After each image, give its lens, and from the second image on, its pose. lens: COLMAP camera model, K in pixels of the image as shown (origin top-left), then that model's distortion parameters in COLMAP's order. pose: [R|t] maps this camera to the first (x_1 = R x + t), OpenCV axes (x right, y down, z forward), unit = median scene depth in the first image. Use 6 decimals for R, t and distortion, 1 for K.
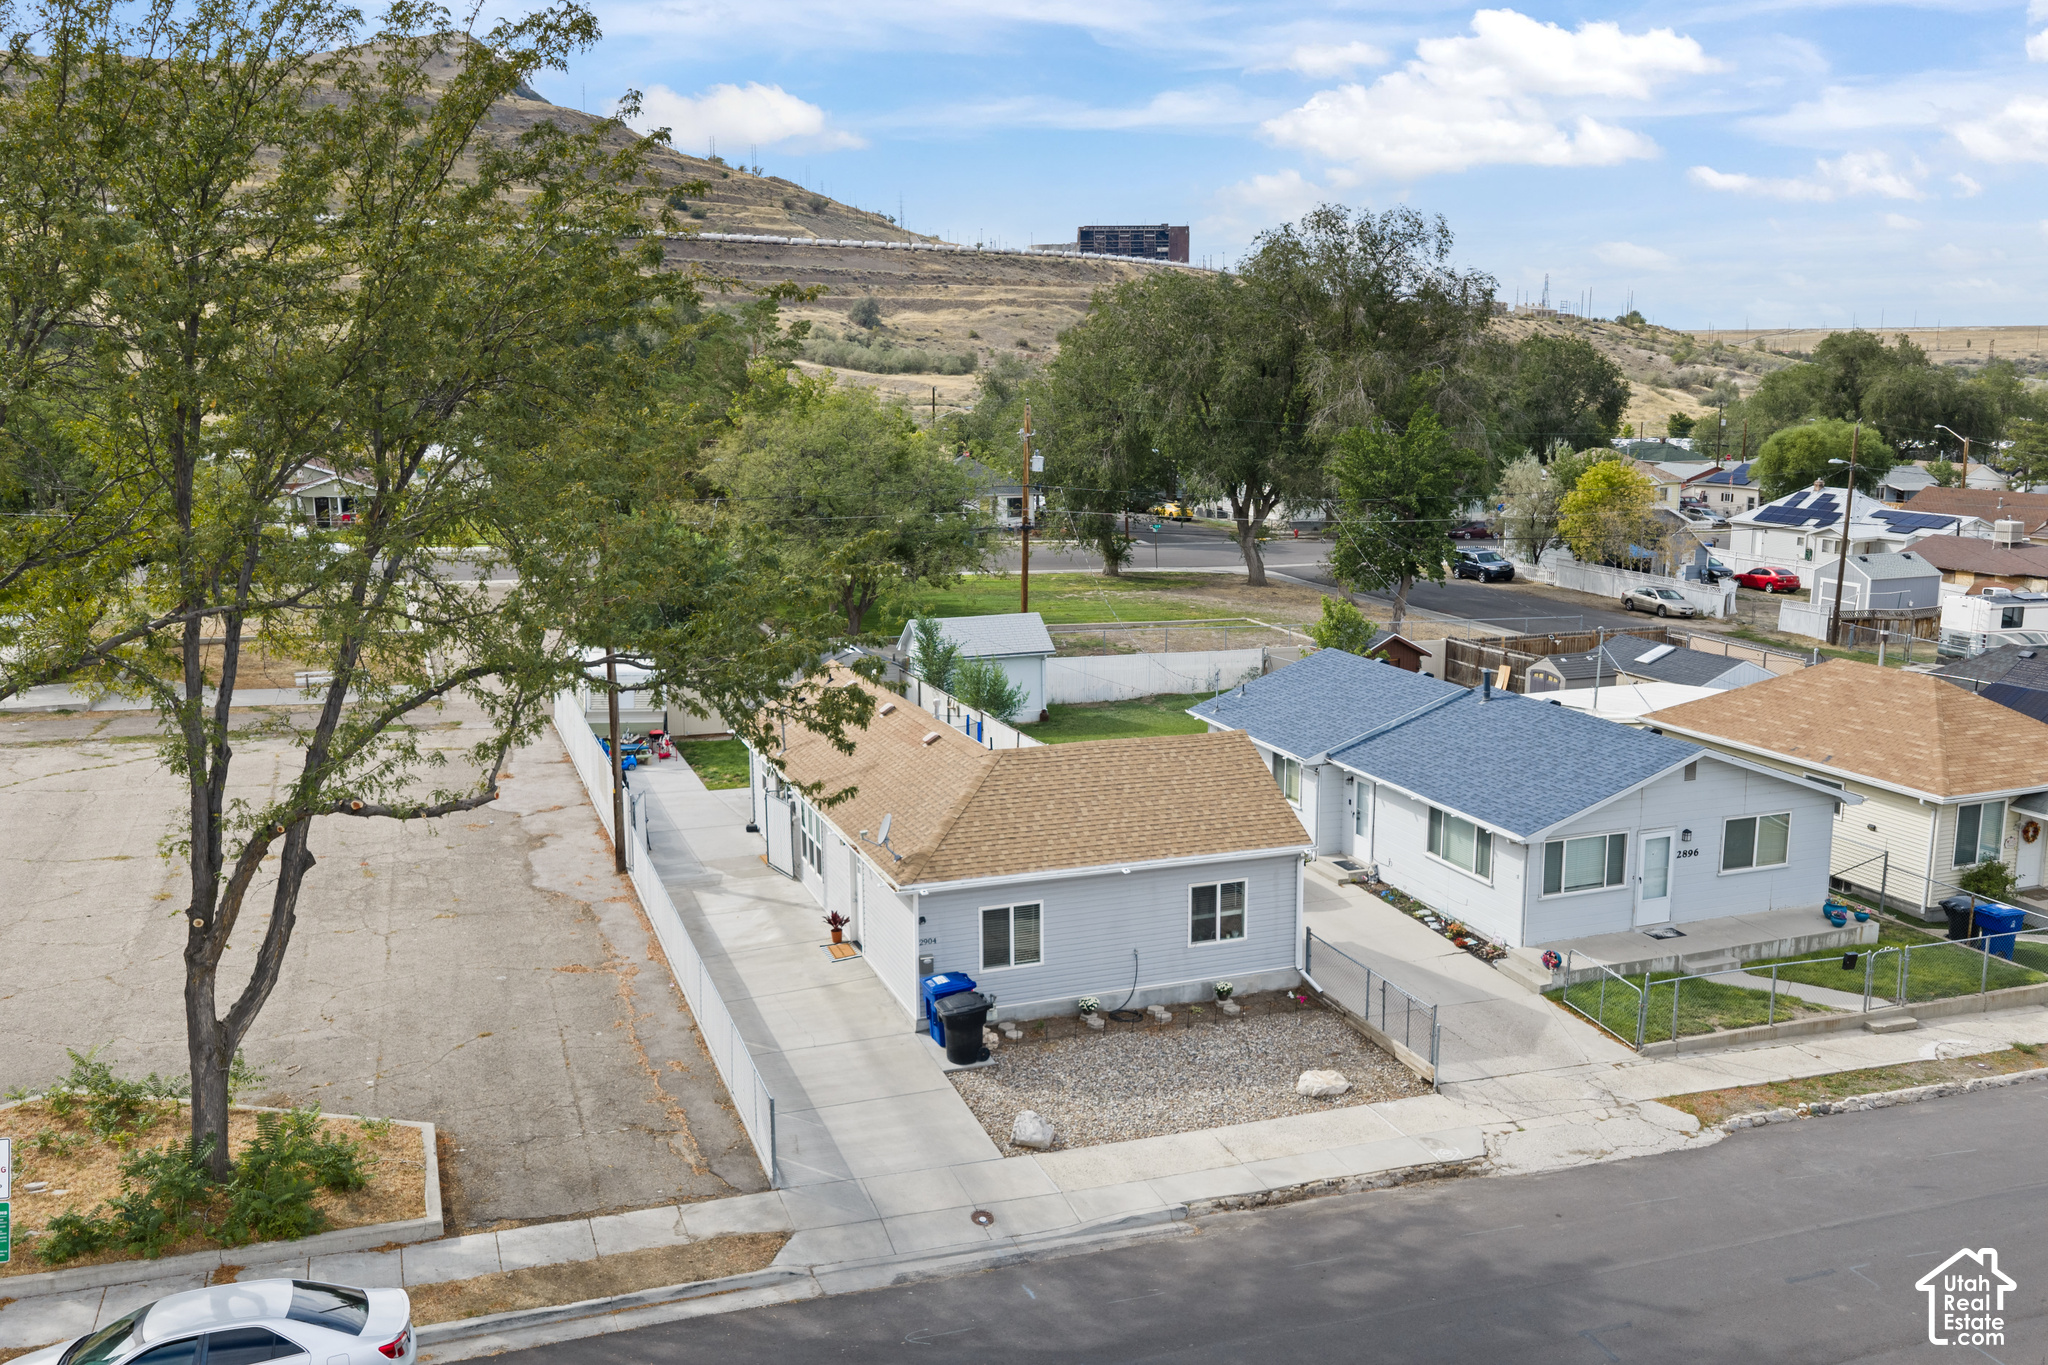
lens RADIAL K [[1693.2, 0, 1029.8], [0, 1693.2, 680.9], [0, 0, 1]] dist [0.021728, -0.038428]
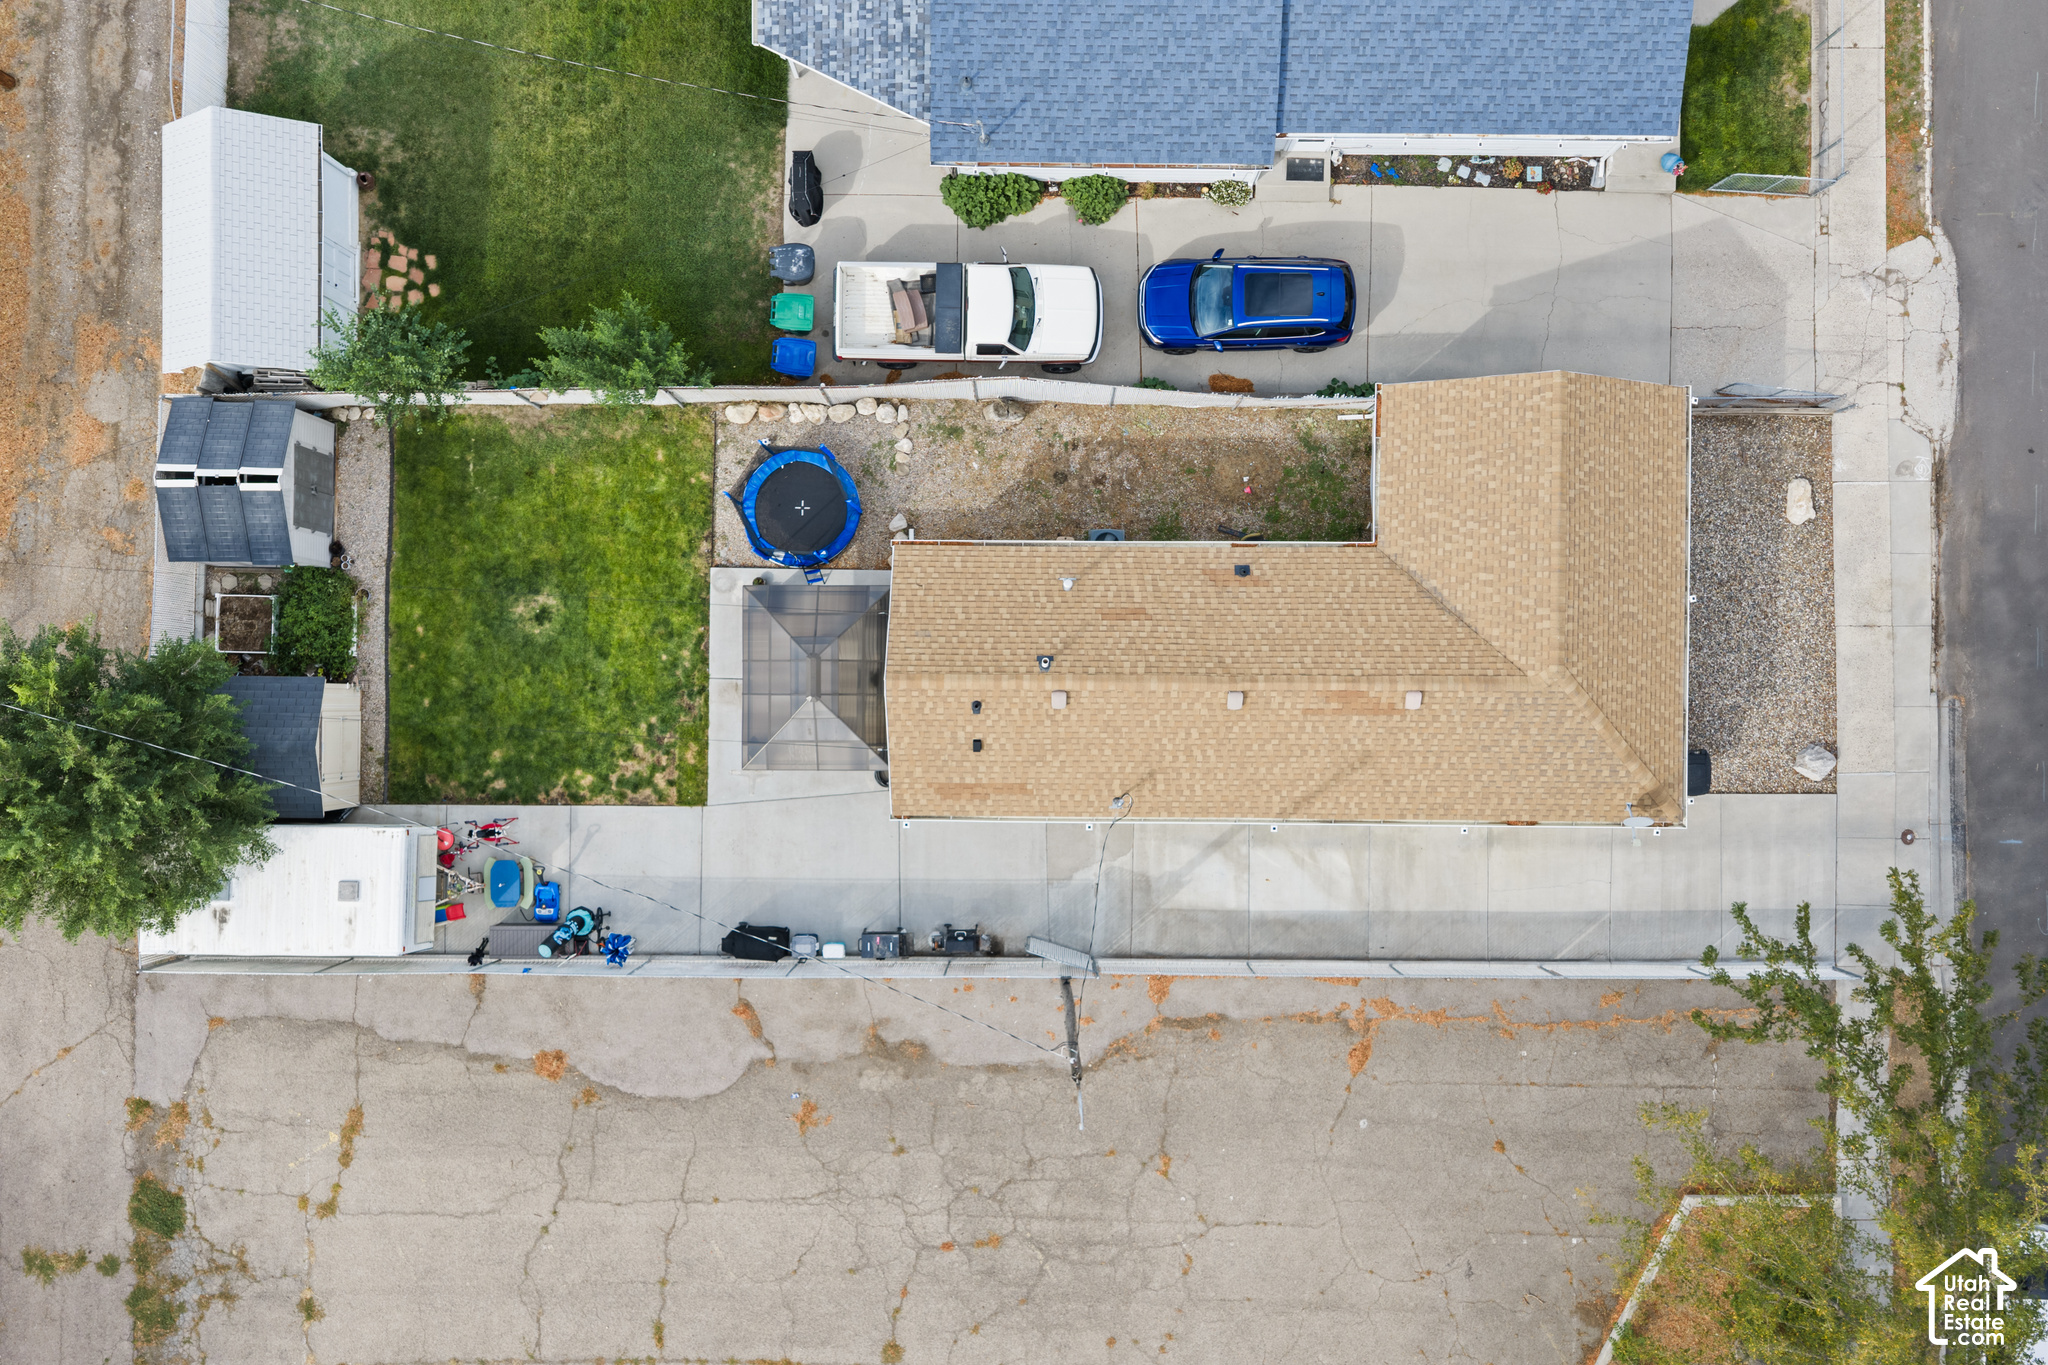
lens RADIAL K [[1693.2, 0, 1029.8], [0, 1693.2, 680.9], [0, 0, 1]] dist [0.021728, -0.038428]
pose [[0.359728, -0.933053, 0.002985, -0.160117], [0.177860, 0.071711, 0.981439, -1.121595], [-0.915949, -0.352520, 0.191749, 1.325650]]
